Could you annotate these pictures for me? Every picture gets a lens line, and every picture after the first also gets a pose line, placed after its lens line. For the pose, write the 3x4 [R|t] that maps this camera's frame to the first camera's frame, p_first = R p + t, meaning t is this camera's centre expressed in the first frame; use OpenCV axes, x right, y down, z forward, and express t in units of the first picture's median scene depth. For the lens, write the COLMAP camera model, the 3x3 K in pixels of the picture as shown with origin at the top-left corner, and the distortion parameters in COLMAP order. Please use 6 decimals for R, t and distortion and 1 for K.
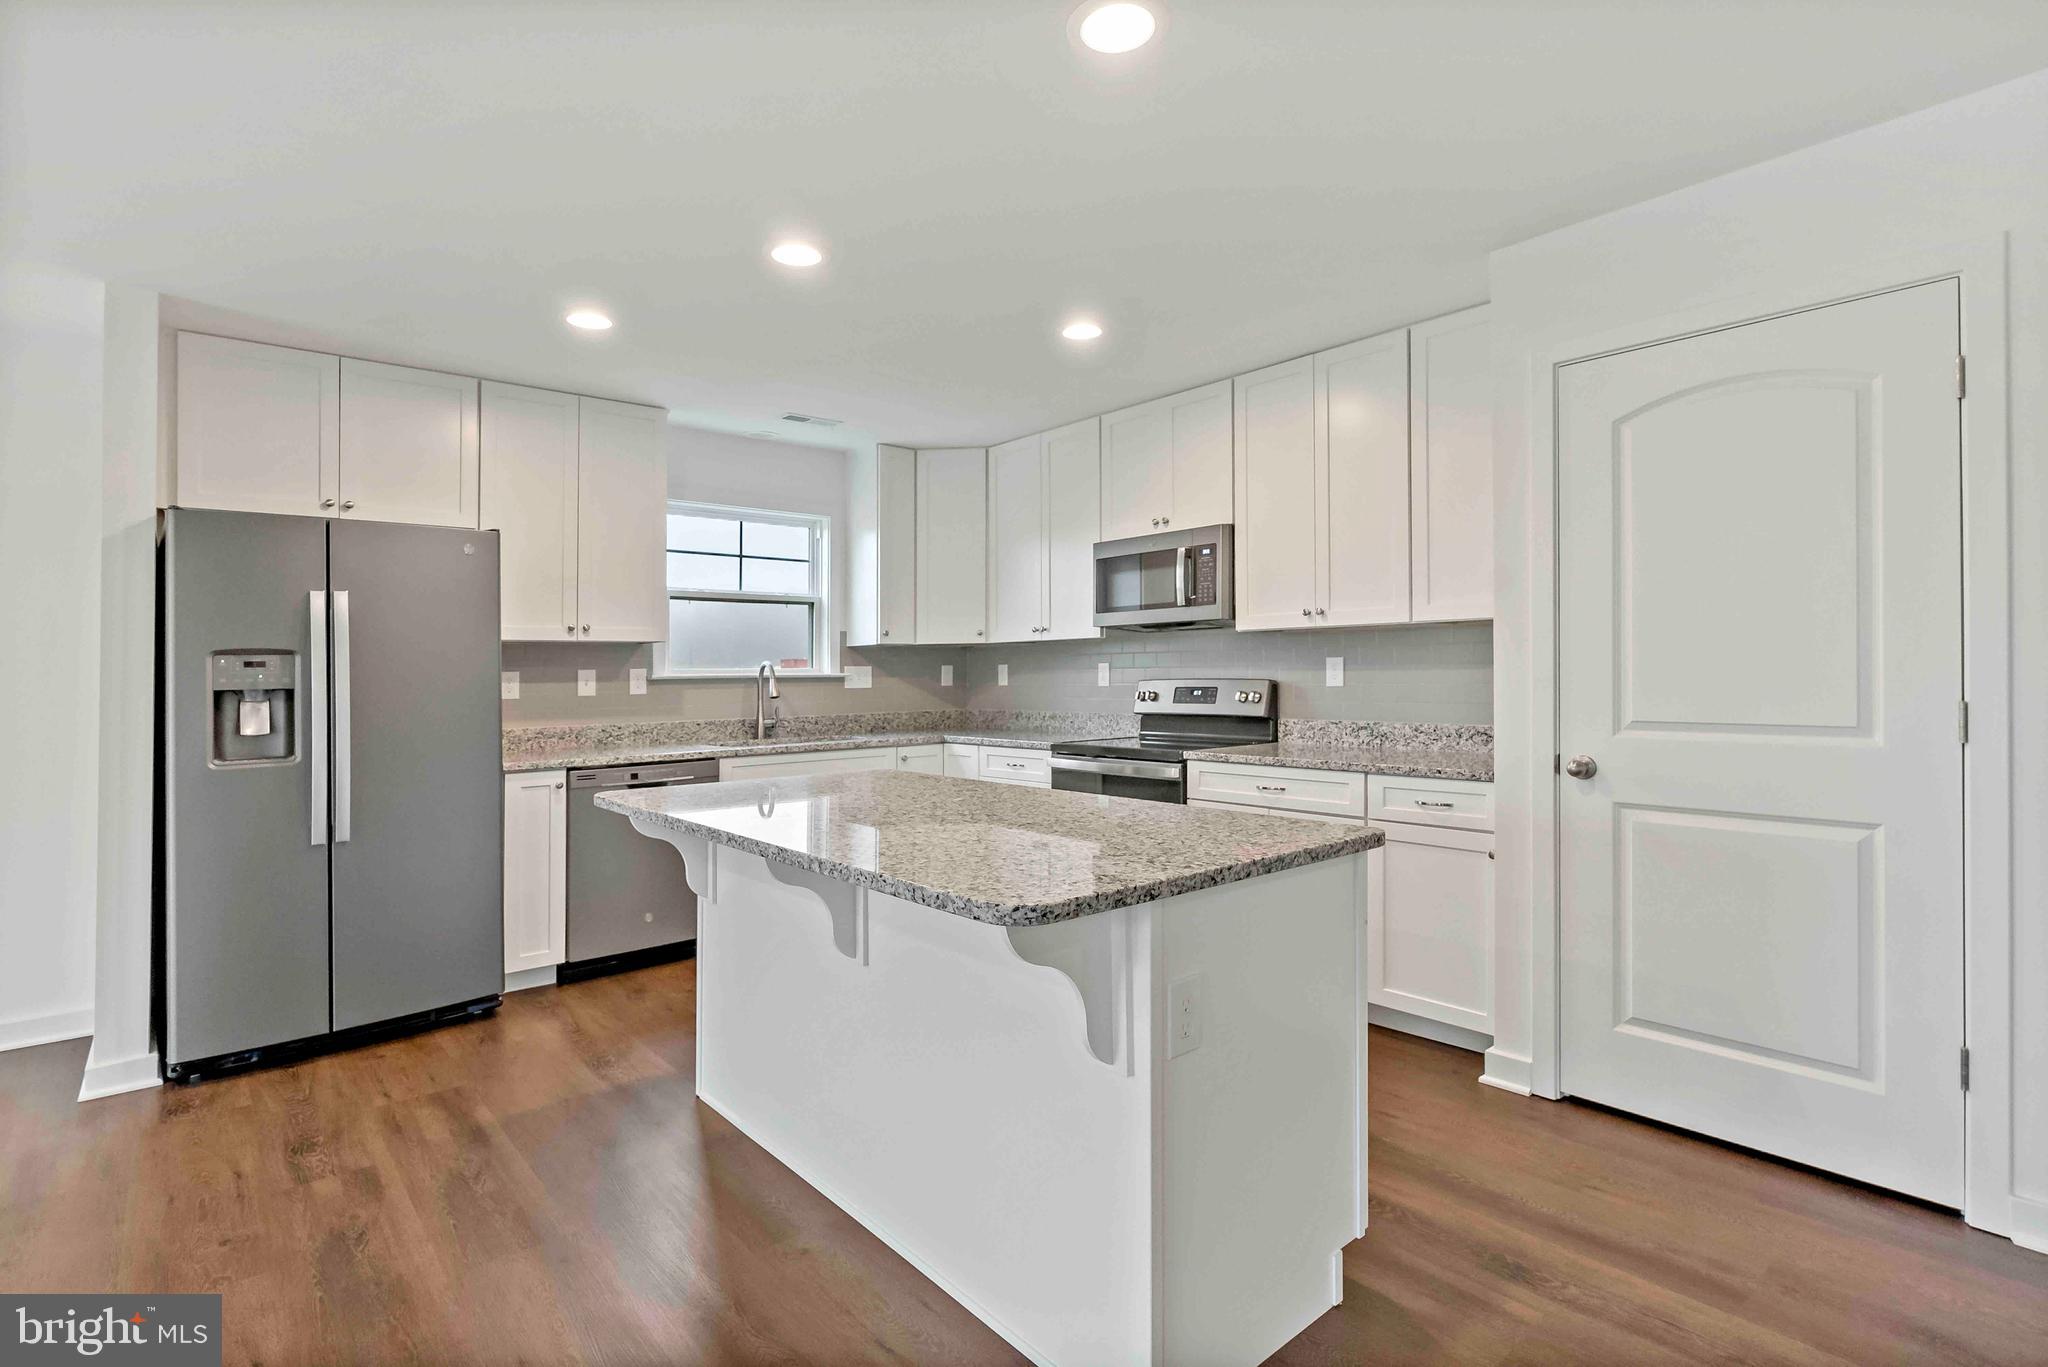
lens RADIAL K [[1025.7, 0, 1090.4], [0, 1025.7, 653.1], [0, 0, 1]] dist [-0.012157, 0.001048]
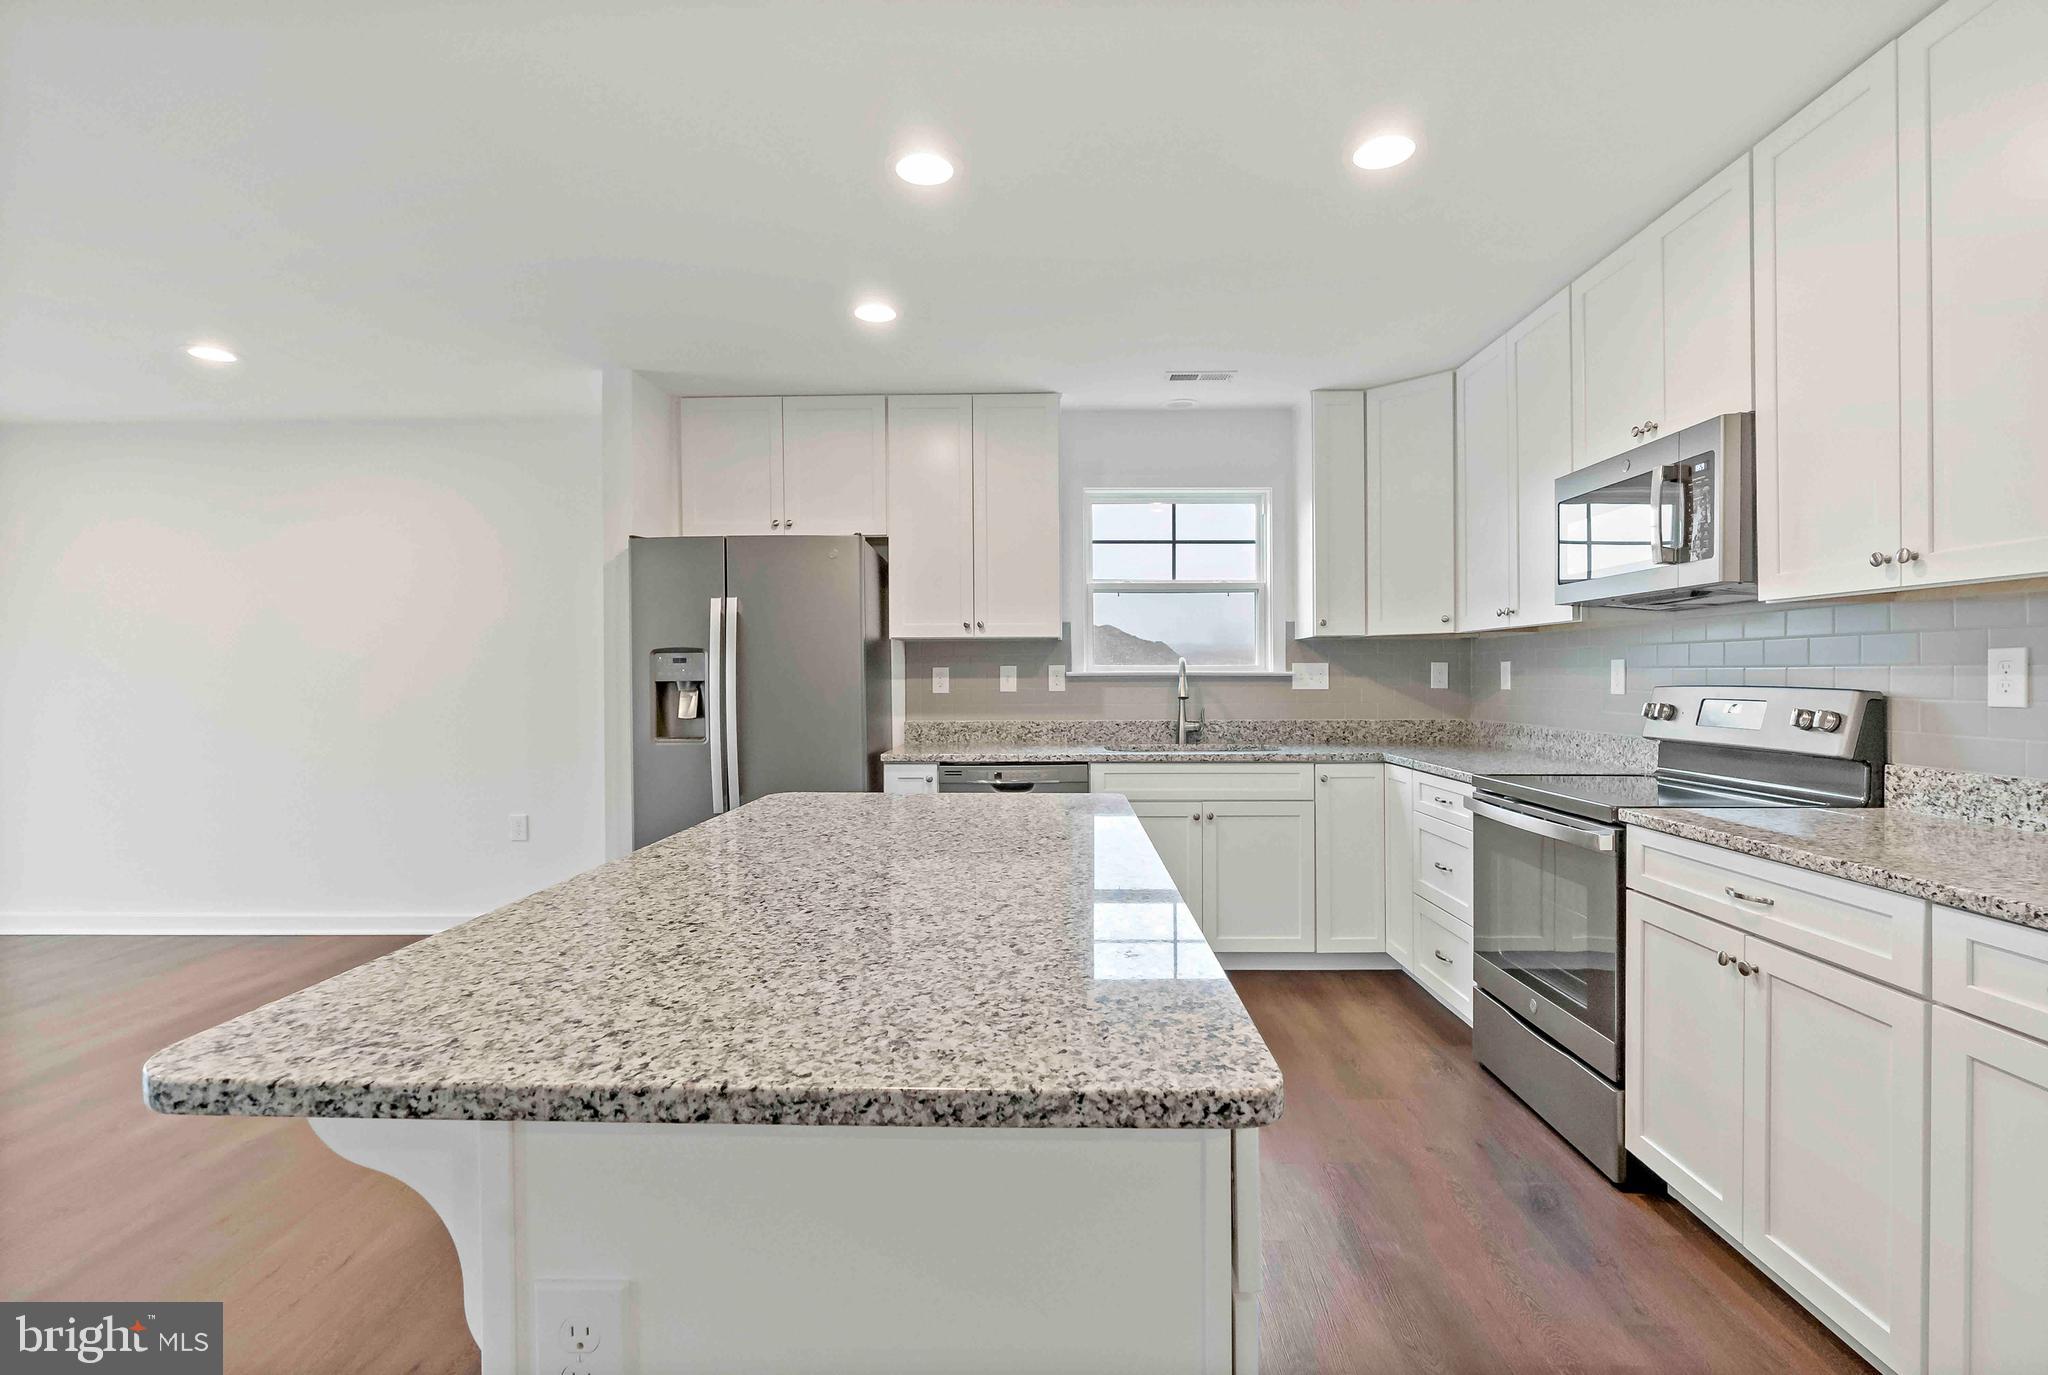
lens RADIAL K [[1010.1, 0, 1027.4], [0, 1010.1, 675.6], [0, 0, 1]] dist [-0.006128, 0.000859]
pose [[0.713172, 0.011606, -0.700893, 0.233493], [0.006557, 0.999709, 0.023226, 0.002934], [0.700959, -0.021160, 0.712888, 0.316533]]
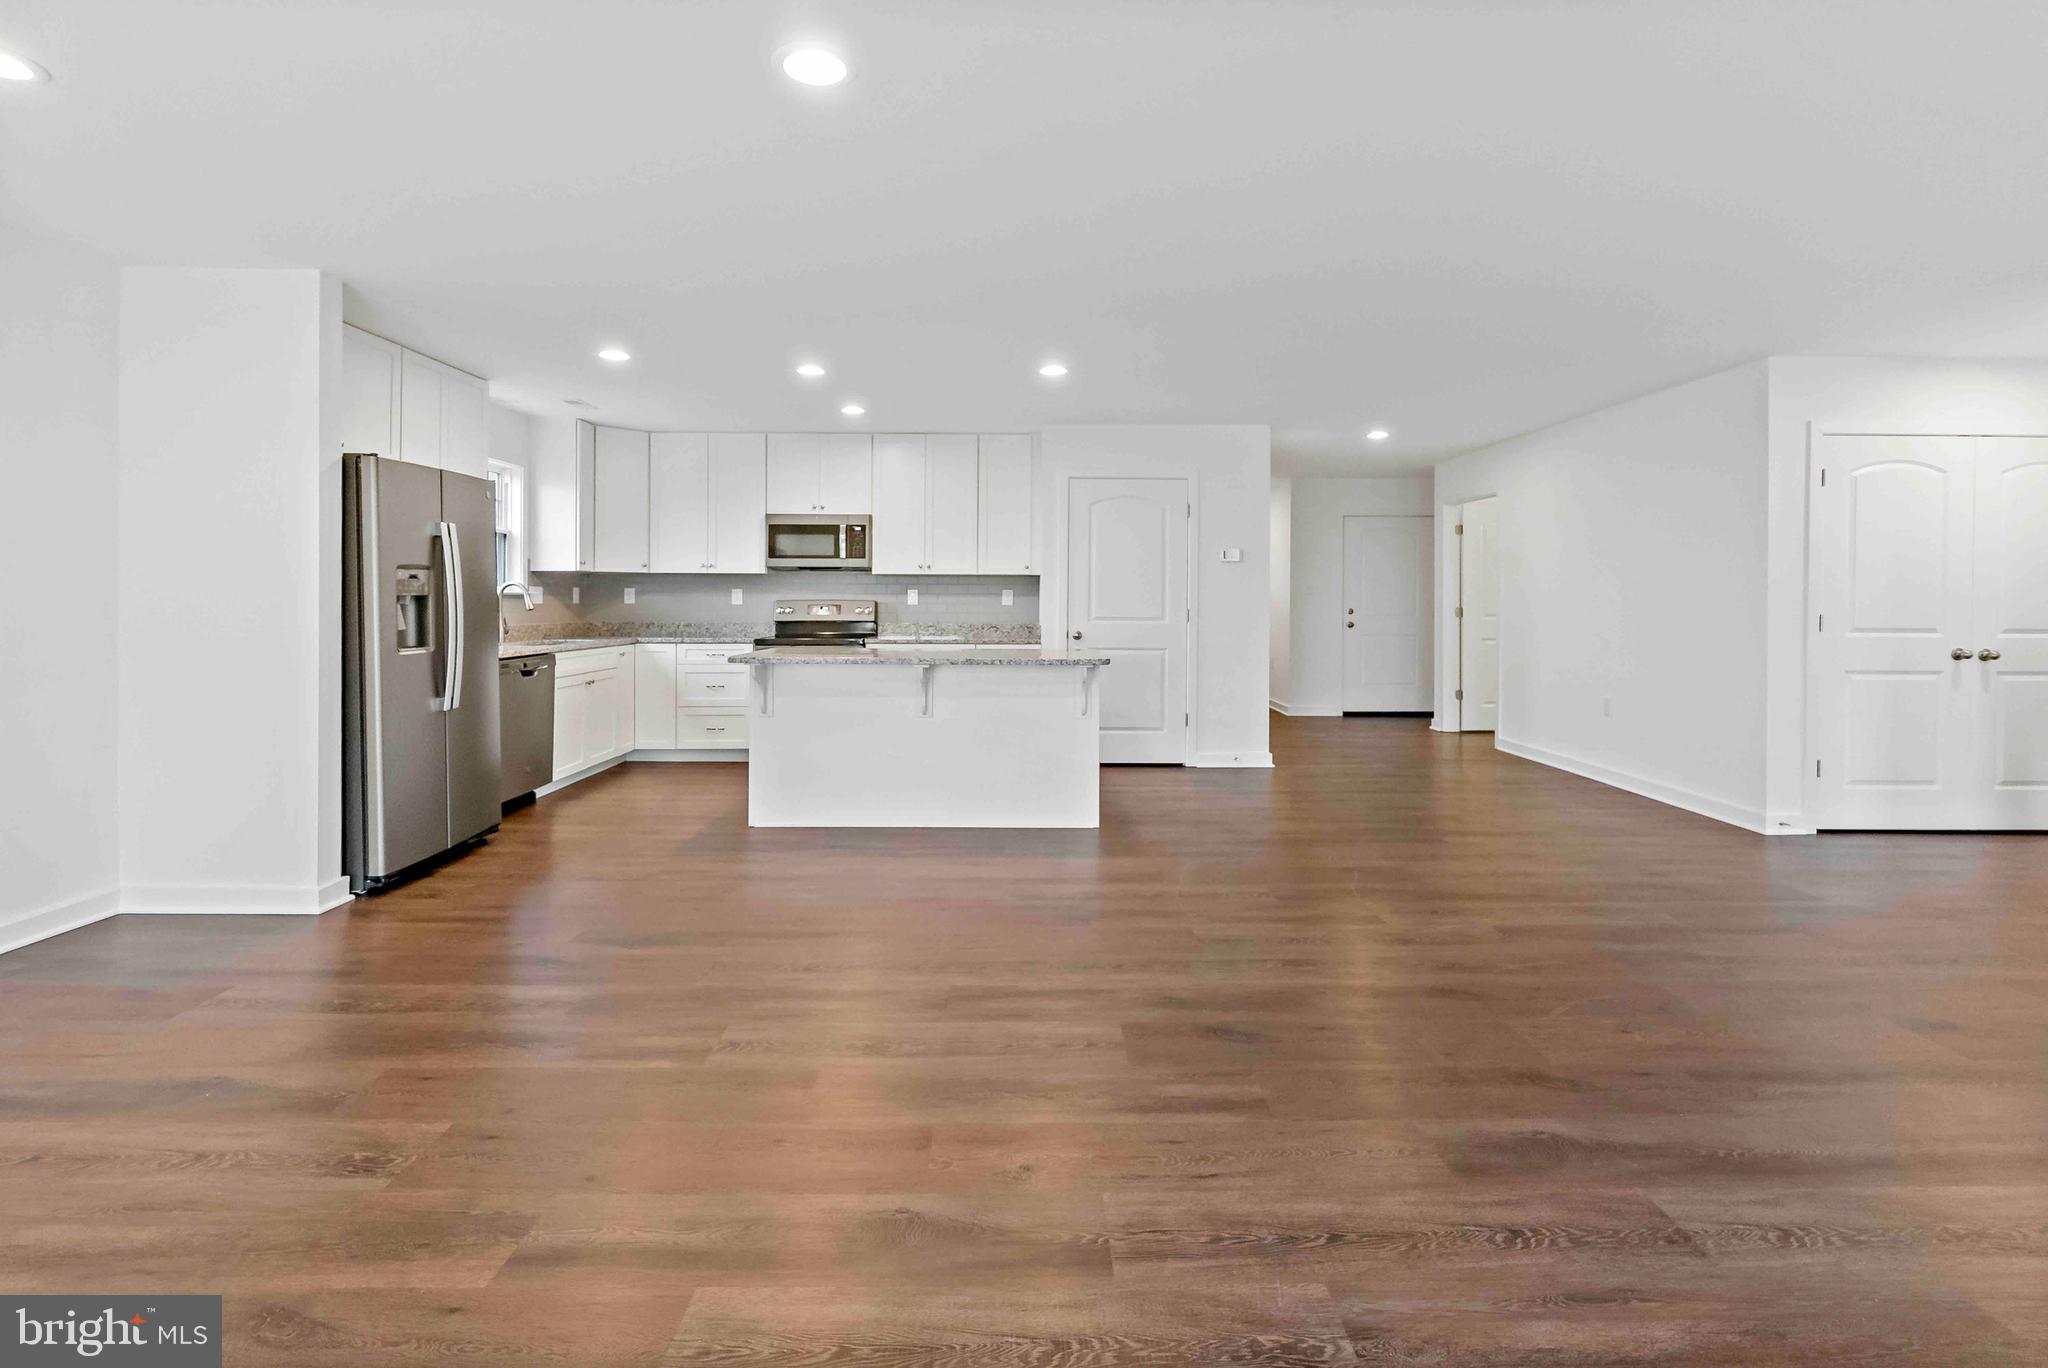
lens RADIAL K [[941.8, 0, 1113.3], [0, 941.8, 615.9], [0, 0, 1]] dist [0.001042, 0.000256]
pose [[0.597279, 0.001722, 0.802032, -0.921483], [-0.026727, 0.999485, 0.017757, 0.011359], [-0.801588, -0.032042, 0.597017, -0.338057]]
